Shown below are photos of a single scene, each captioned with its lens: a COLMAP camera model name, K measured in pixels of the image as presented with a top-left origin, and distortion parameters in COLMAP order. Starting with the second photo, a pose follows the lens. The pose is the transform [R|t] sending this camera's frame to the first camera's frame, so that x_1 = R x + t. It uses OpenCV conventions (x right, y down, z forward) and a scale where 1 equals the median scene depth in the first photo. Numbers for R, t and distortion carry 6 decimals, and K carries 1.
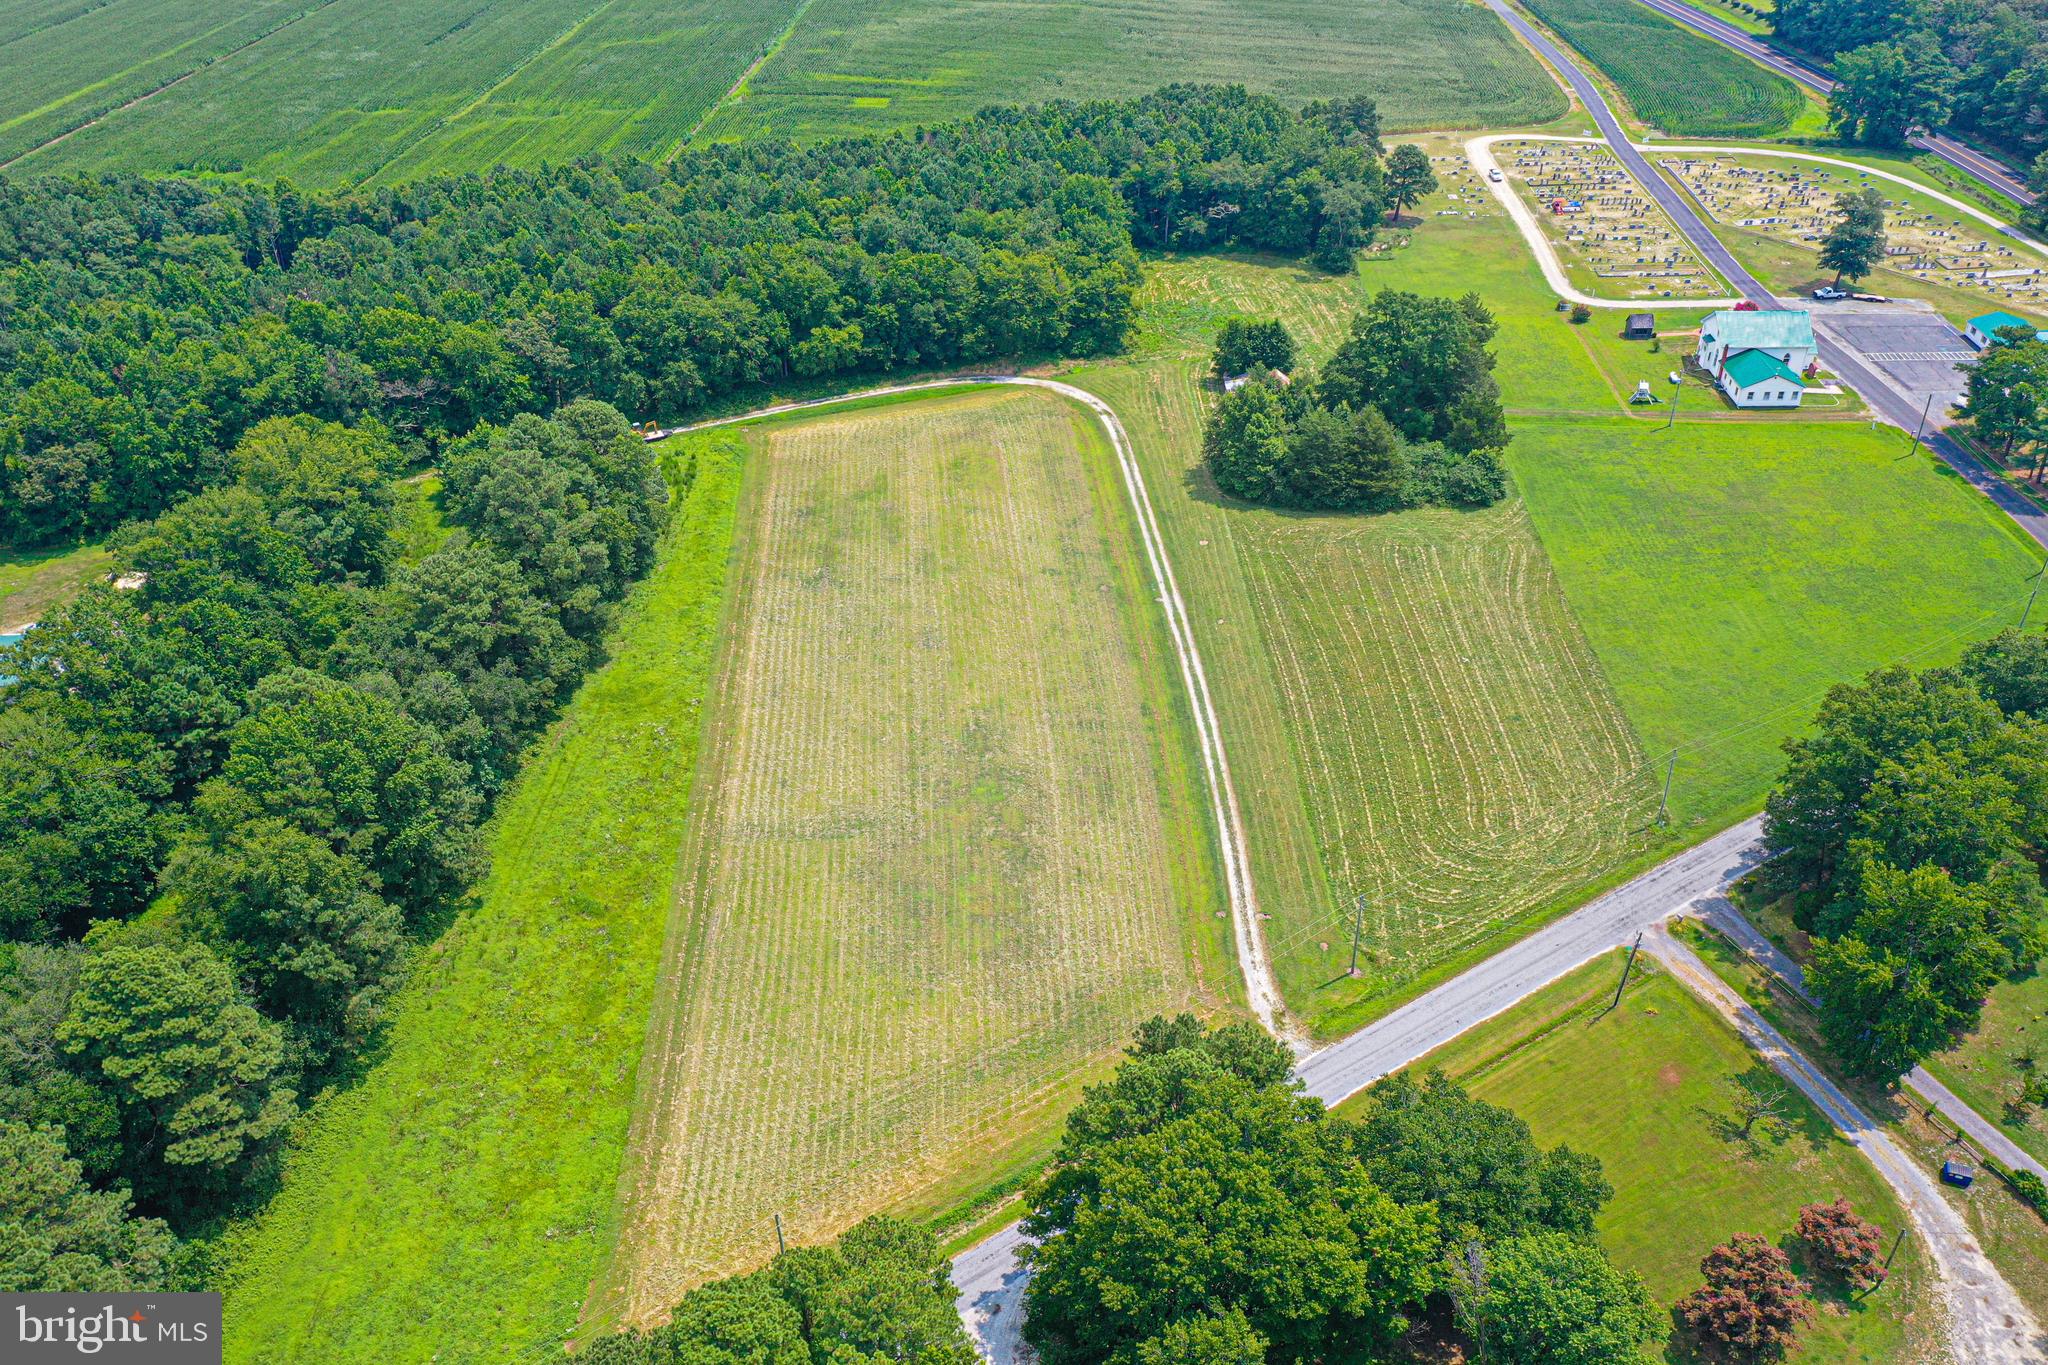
lens RADIAL K [[1613.7, 0, 1022.1], [0, 1613.7, 677.3], [0, 0, 1]] dist [0.010888, -0.004191]
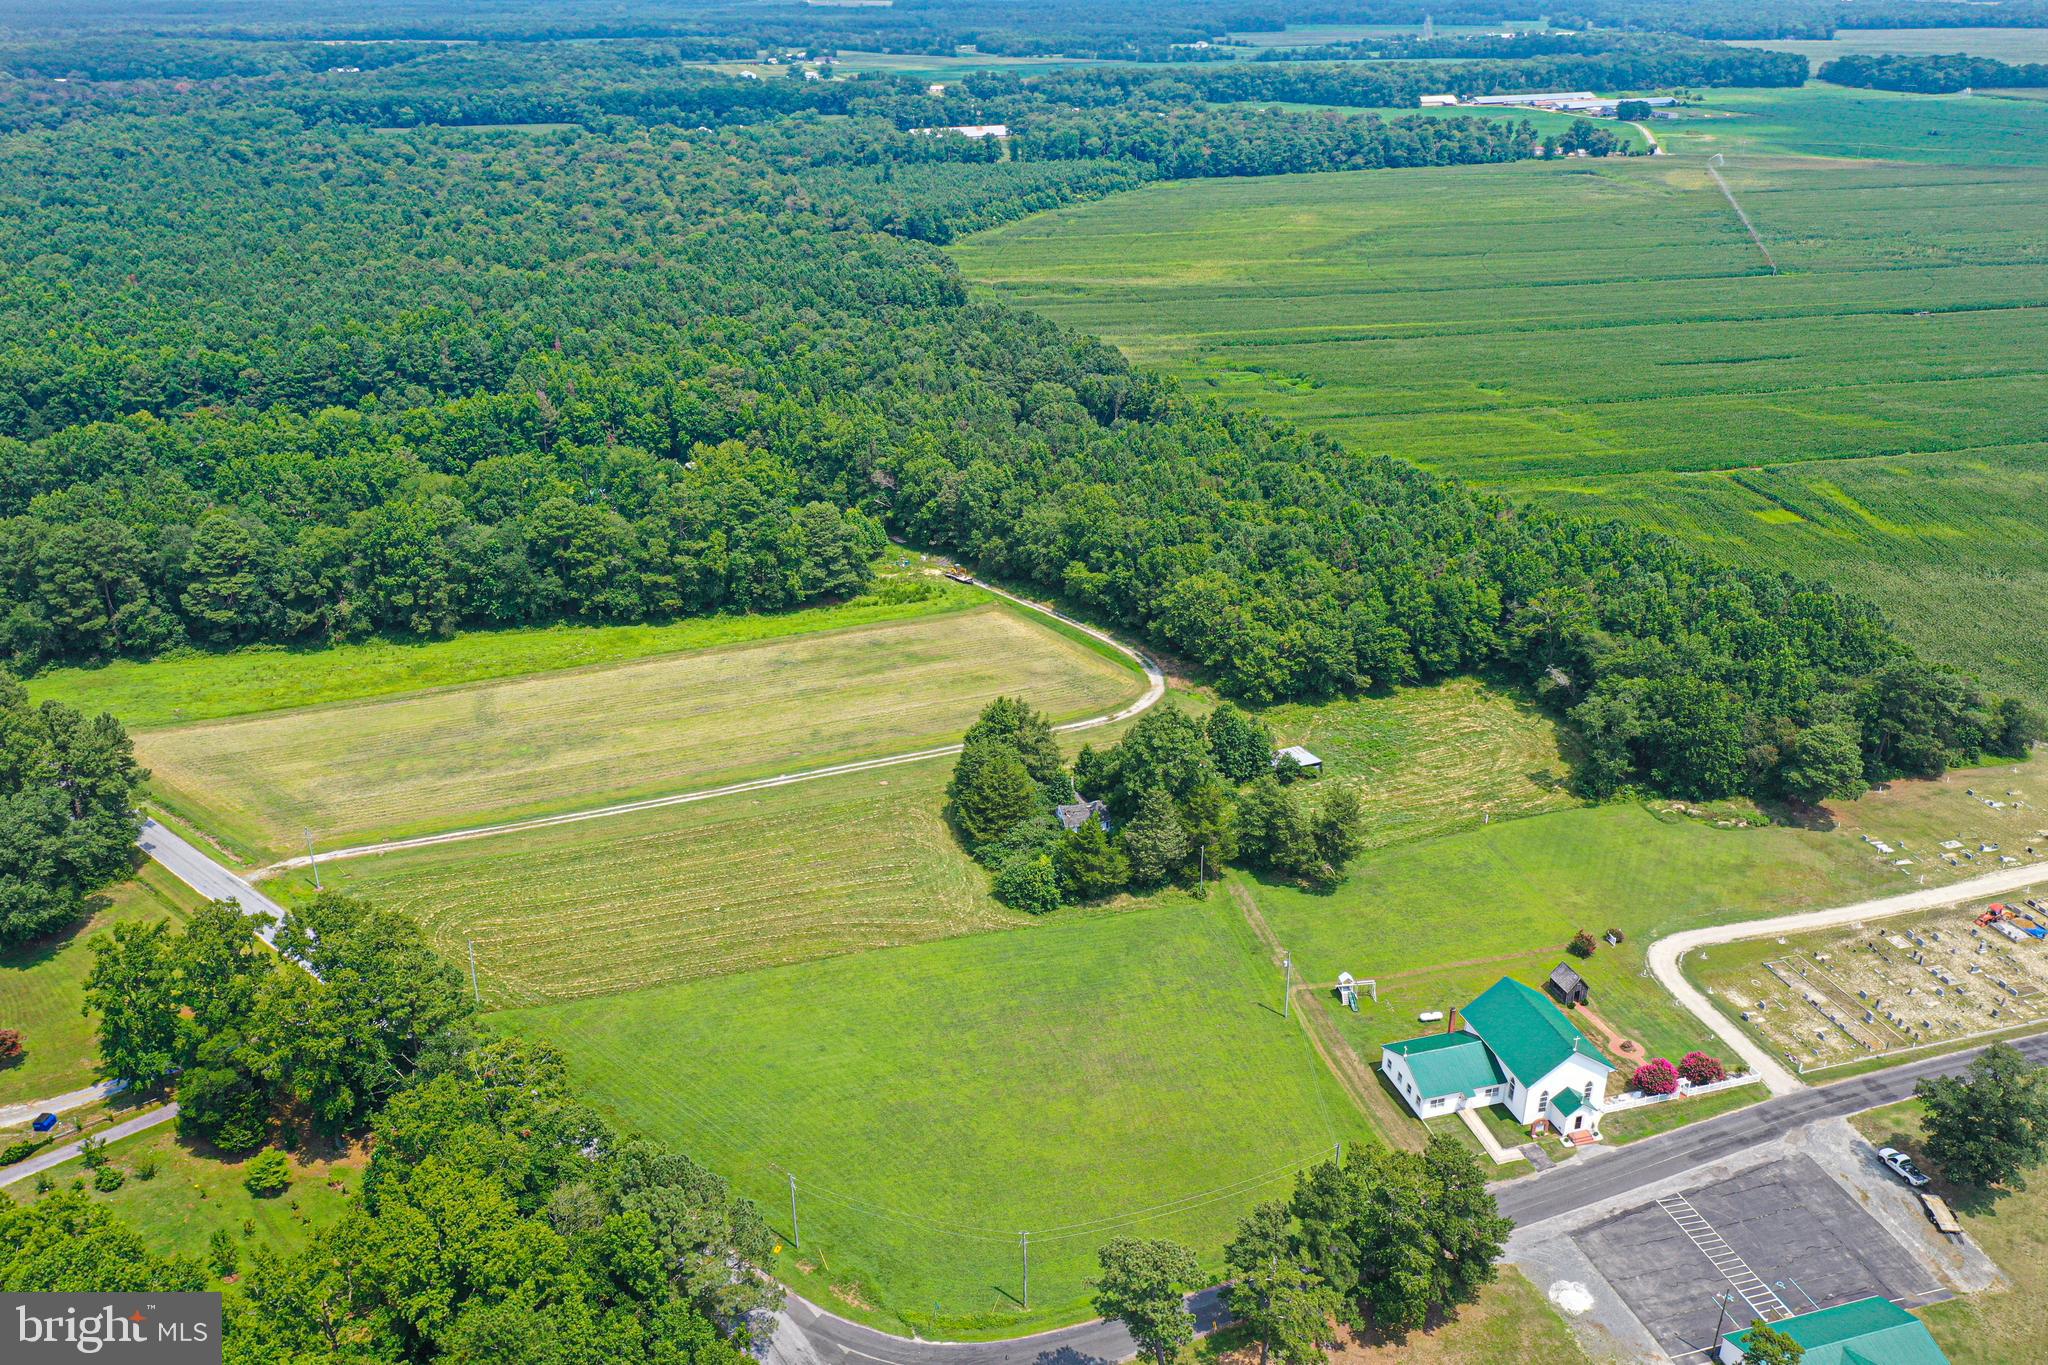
lens RADIAL K [[1613.7, 0, 1022.1], [0, 1613.7, 677.3], [0, 0, 1]] dist [0.010888, -0.004191]
pose [[0.297620, 0.409901, -0.862208, 1.087556], [-0.543200, 0.815400, 0.200144, -0.422647], [0.785084, 0.408784, 0.465337, 0.507871]]
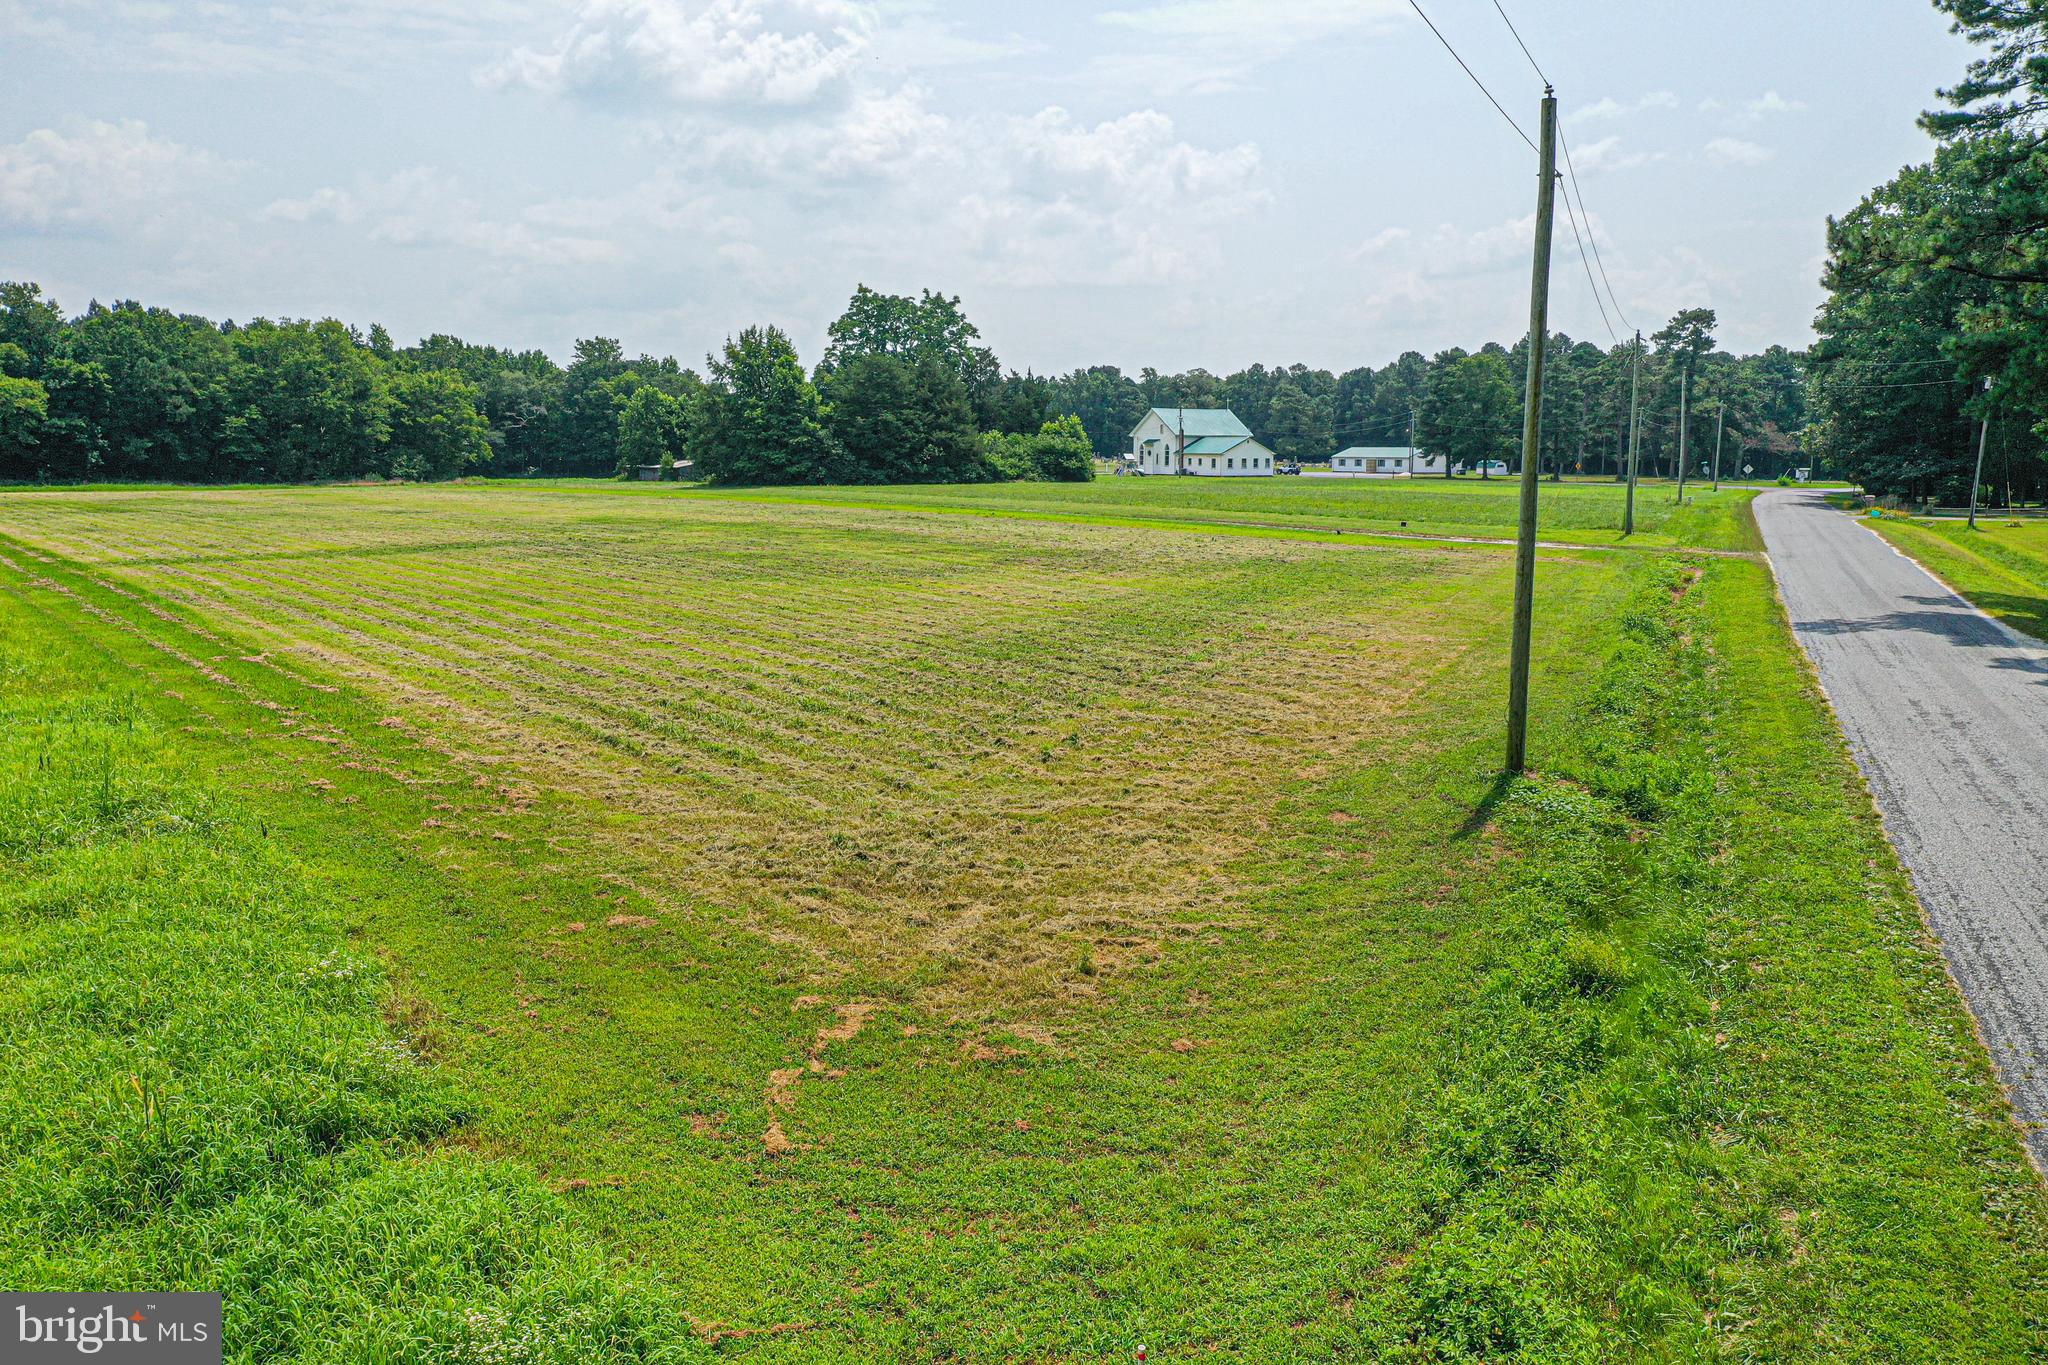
lens RADIAL K [[1613.7, 0, 1022.1], [0, 1613.7, 677.3], [0, 0, 1]] dist [0.010888, -0.004191]
pose [[0.825815, -0.056246, 0.561130, -0.167424], [0.302590, 0.883846, -0.356728, 0.238330], [-0.475888, 0.464384, 0.746913, 0.501231]]
